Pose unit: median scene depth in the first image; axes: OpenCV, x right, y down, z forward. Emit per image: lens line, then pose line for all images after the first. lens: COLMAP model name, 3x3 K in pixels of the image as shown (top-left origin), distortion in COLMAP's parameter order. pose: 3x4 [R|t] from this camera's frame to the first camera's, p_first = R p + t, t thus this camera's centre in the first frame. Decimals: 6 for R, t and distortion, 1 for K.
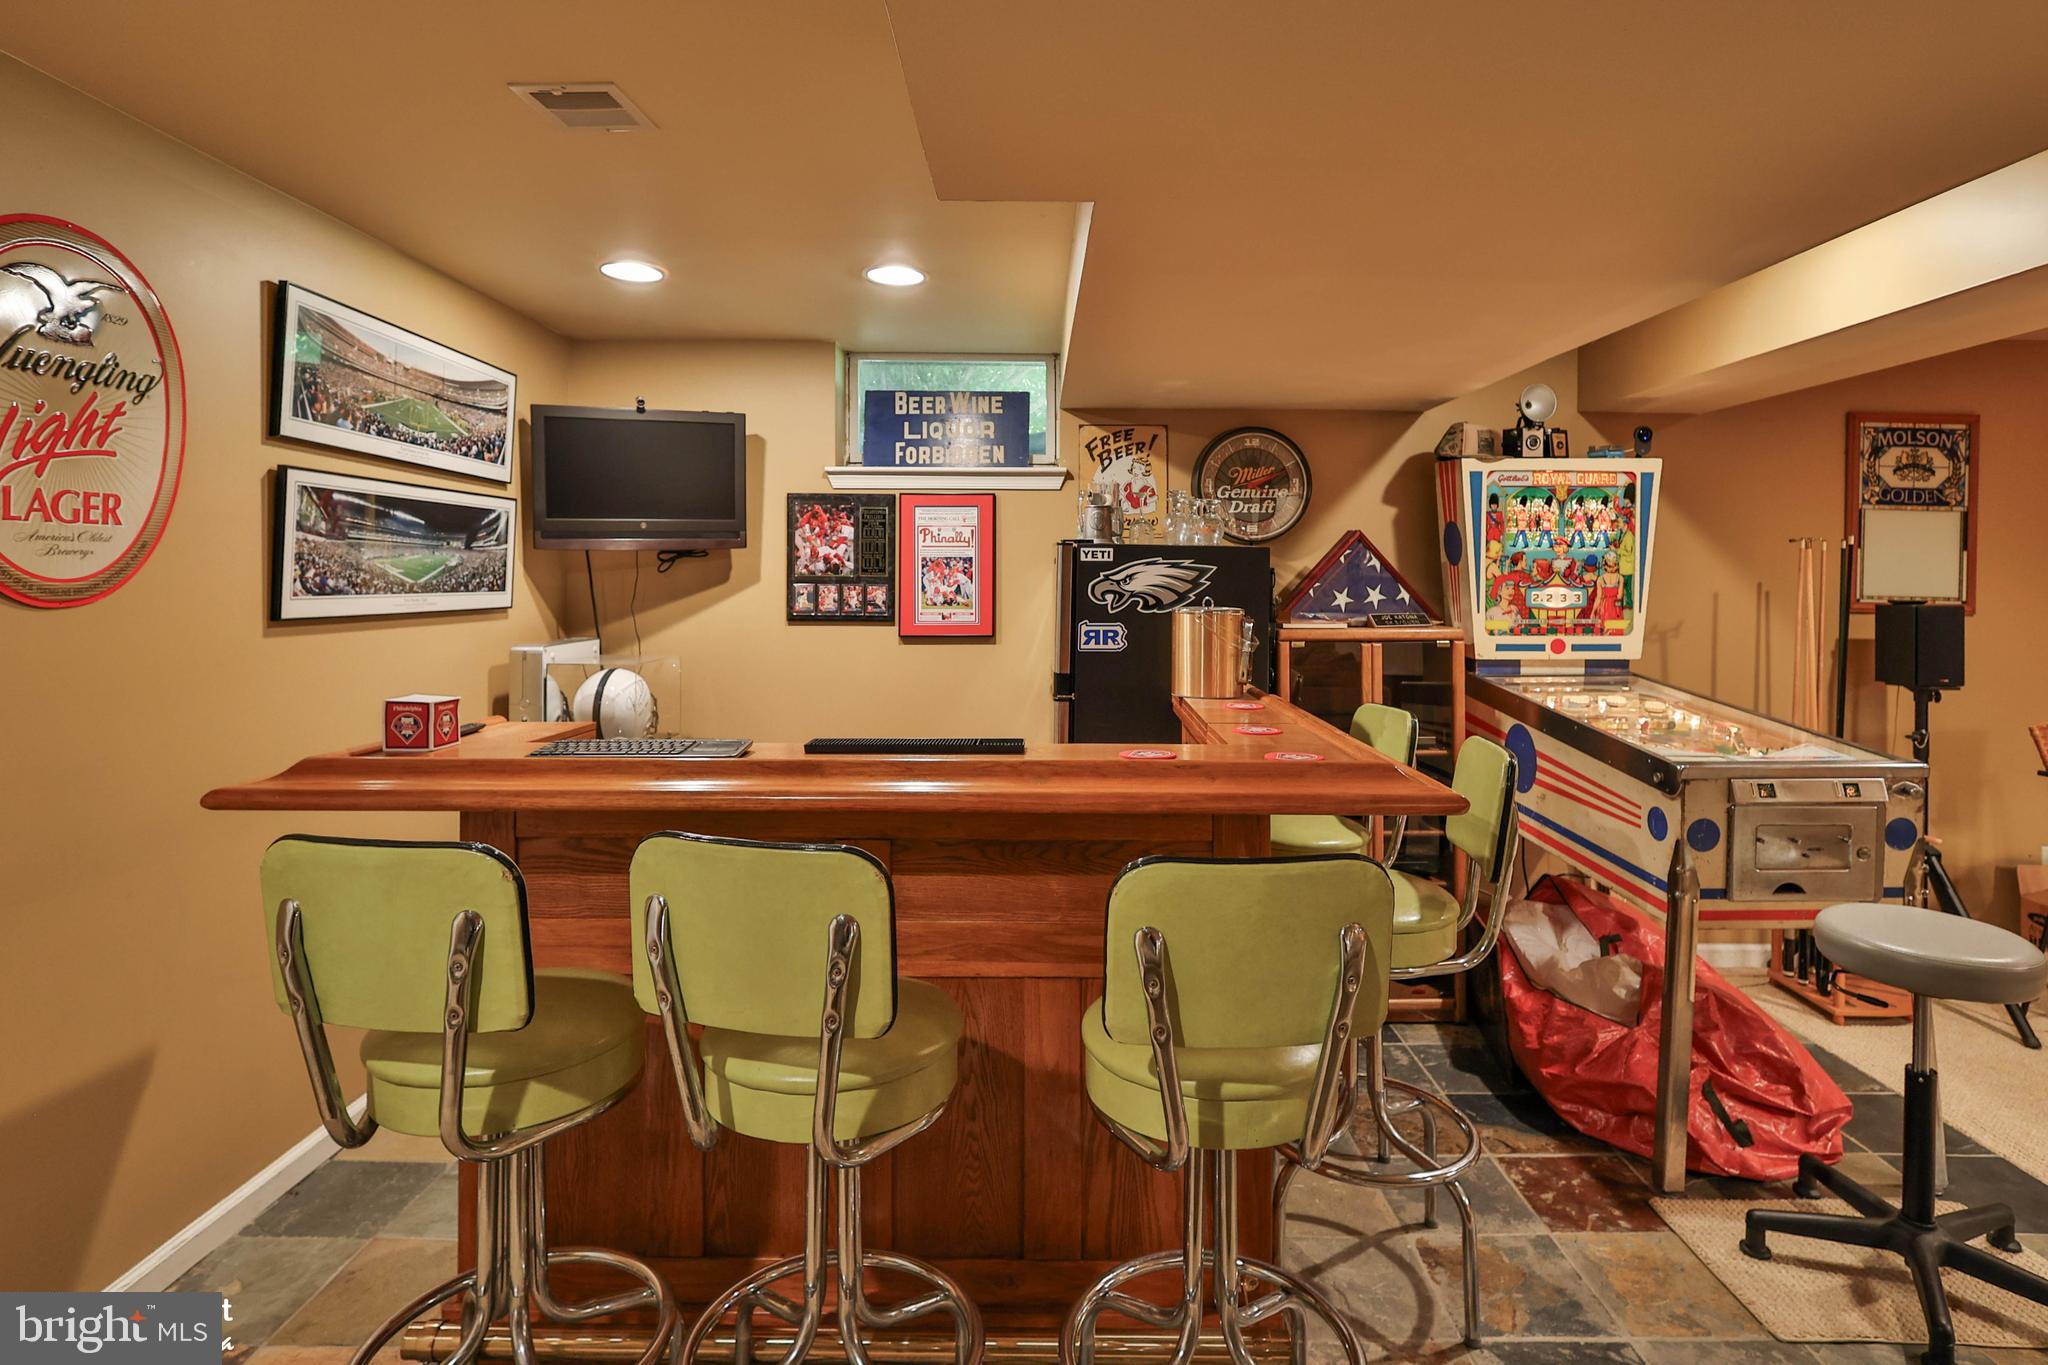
lens RADIAL K [[1054.0, 0, 1062.1], [0, 1054.0, 573.8], [0, 0, 1]] dist [0.003479, 0.000801]
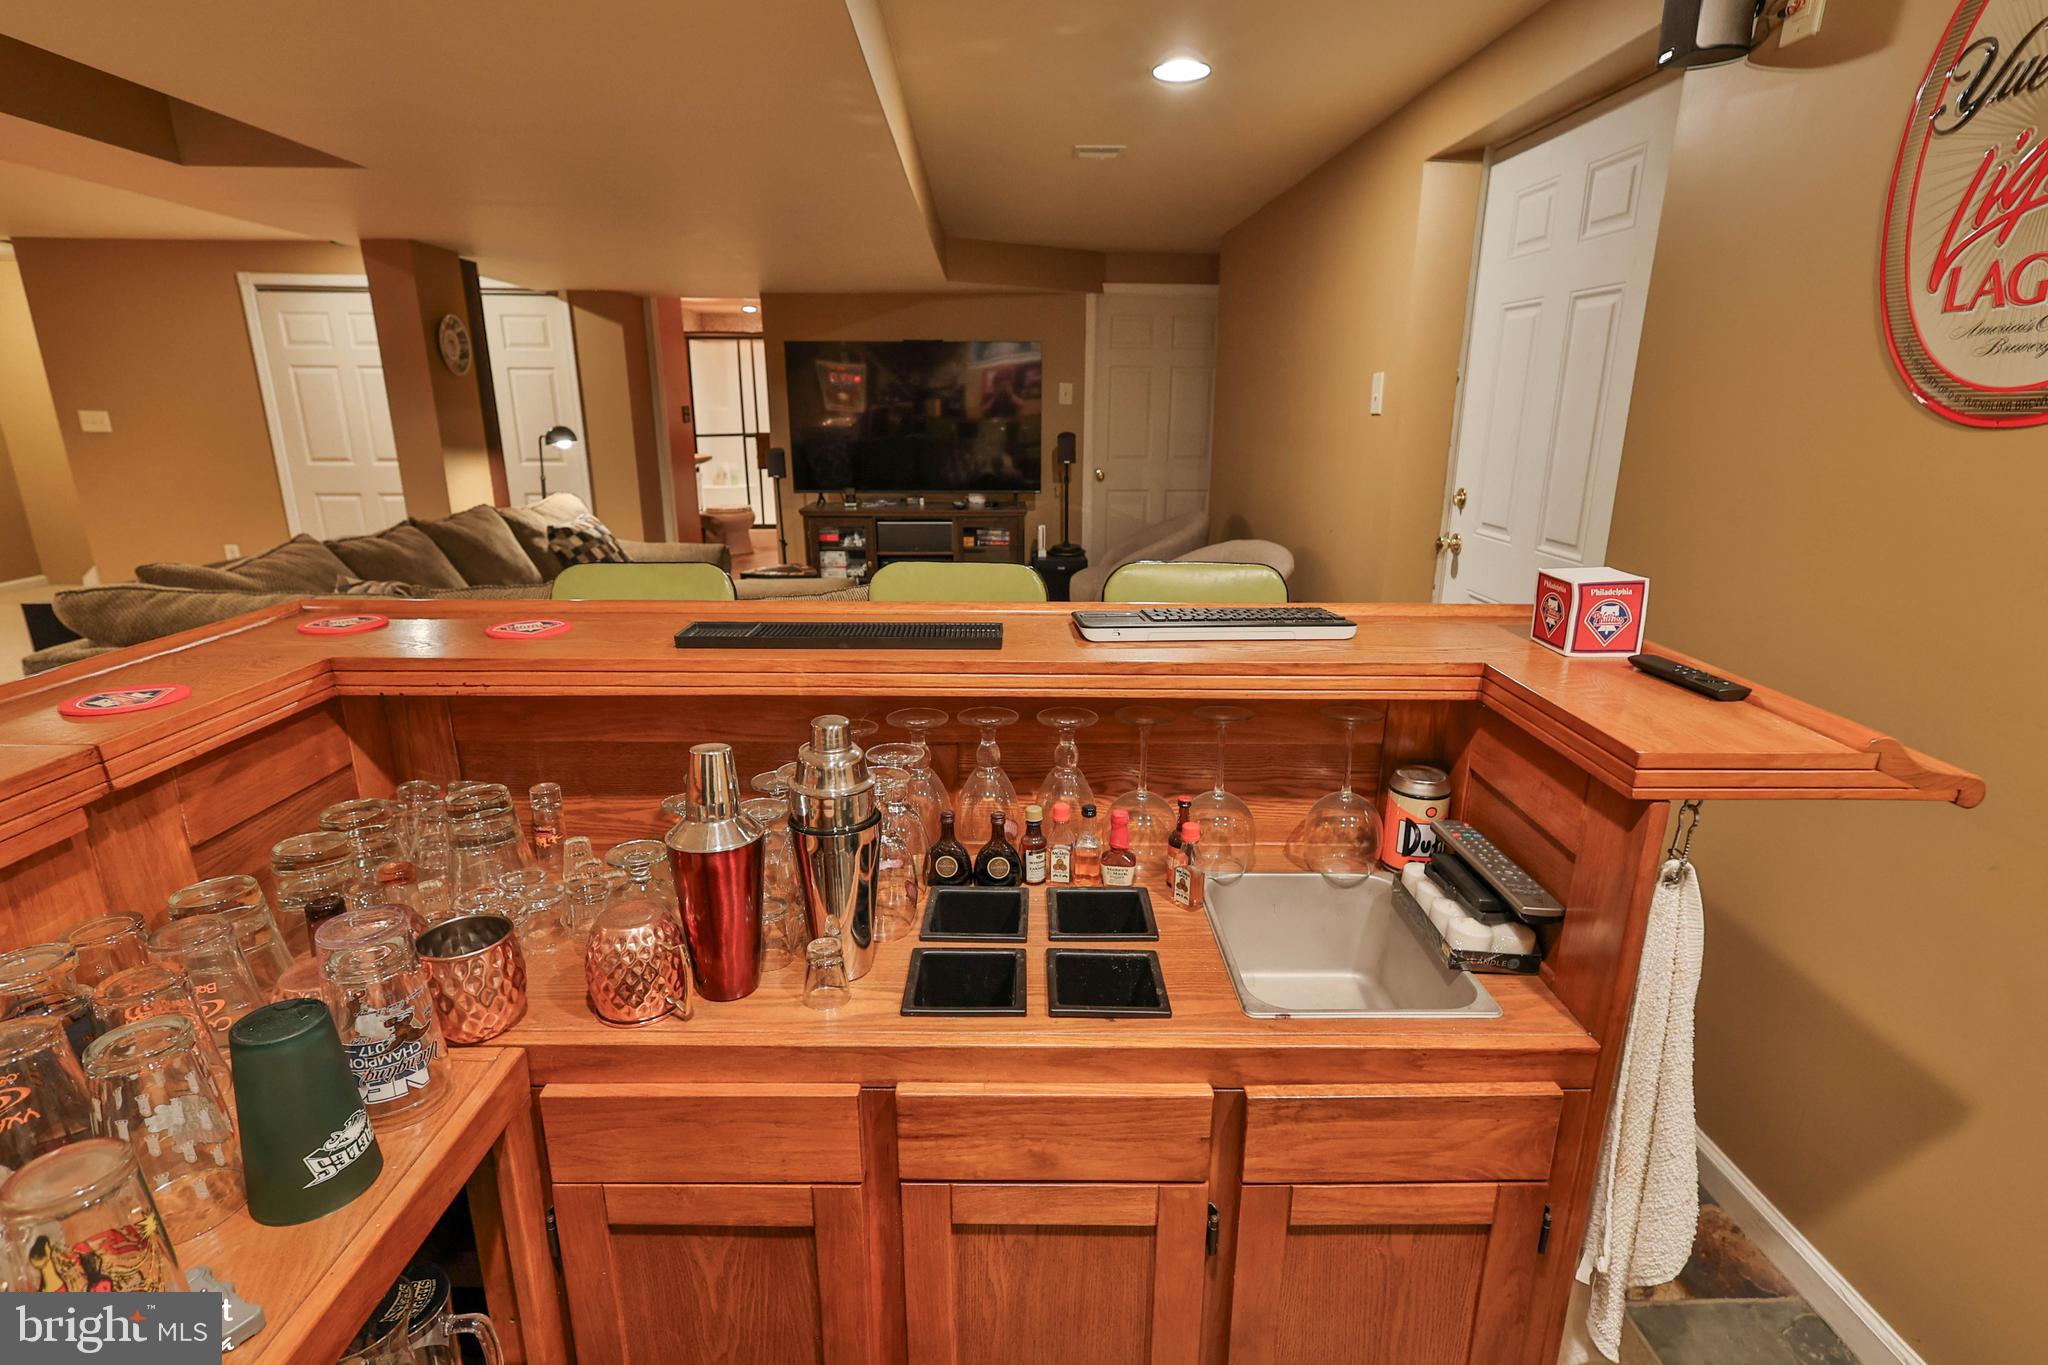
lens RADIAL K [[1036.4, 0, 1030.6], [0, 1036.4, 713.3], [0, 0, 1]] dist [0.002190, 0.000700]
pose [[-0.999910, -0.003511, -0.012941, -0.141760], [-0.007035, 0.958962, 0.283446, 0.011989], [0.011414, 0.283512, -0.958901, 0.936329]]
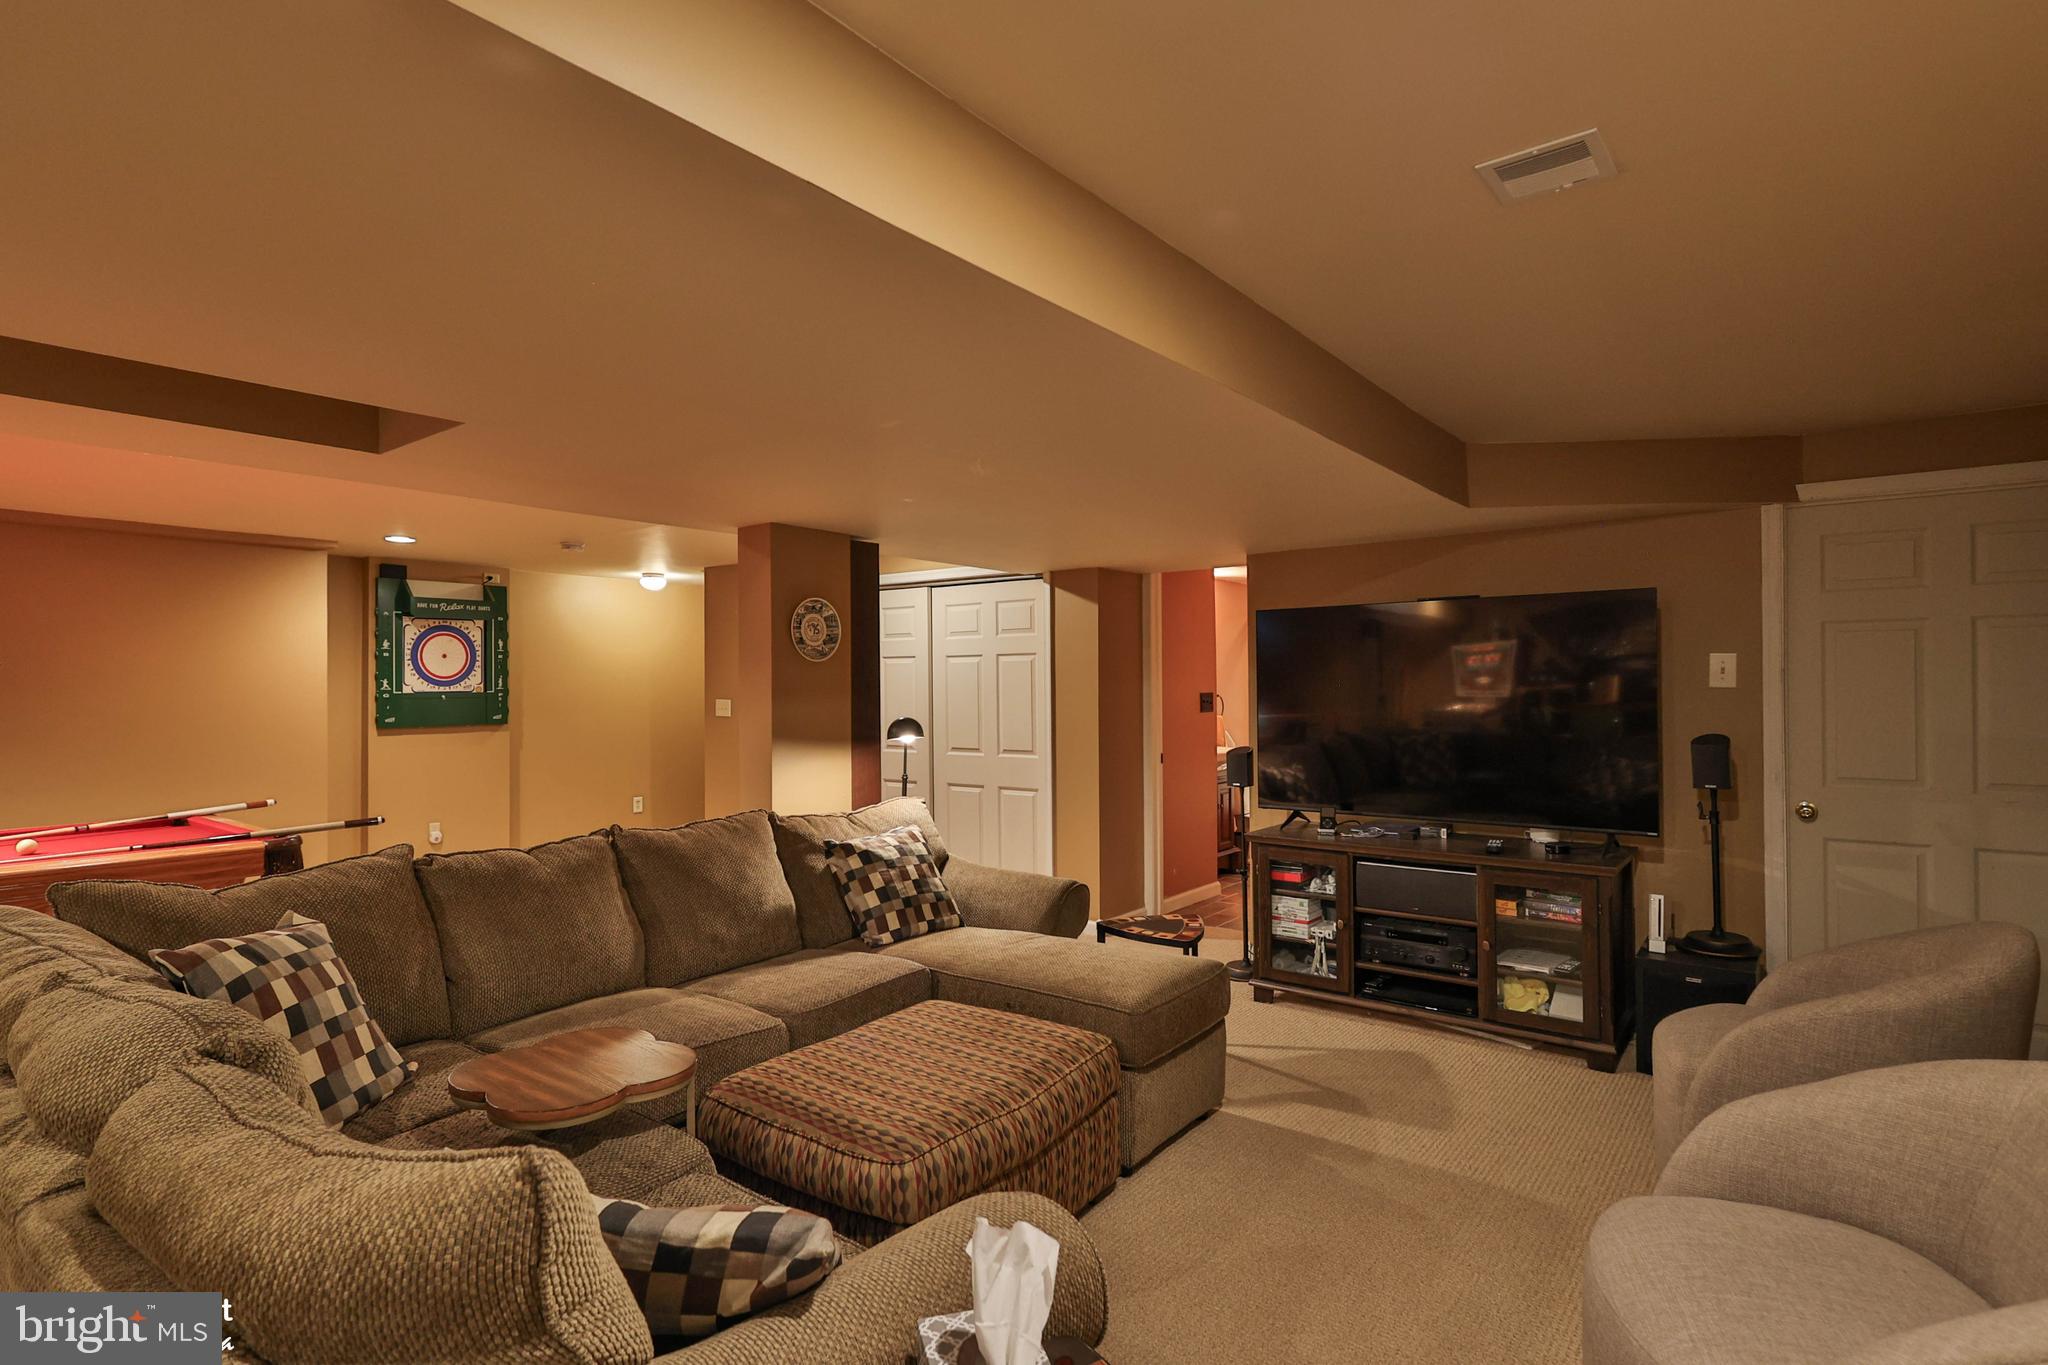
lens RADIAL K [[1033.7, 0, 1008.4], [0, 1033.7, 683.2], [0, 0, 1]] dist [0.003020, -0.000003]
pose [[-0.768602, 0.002528, 0.639722, -0.351584], [-0.001121, 0.999985, -0.005299, 0.008903], [-0.639726, -0.004790, -0.768588, 0.271040]]
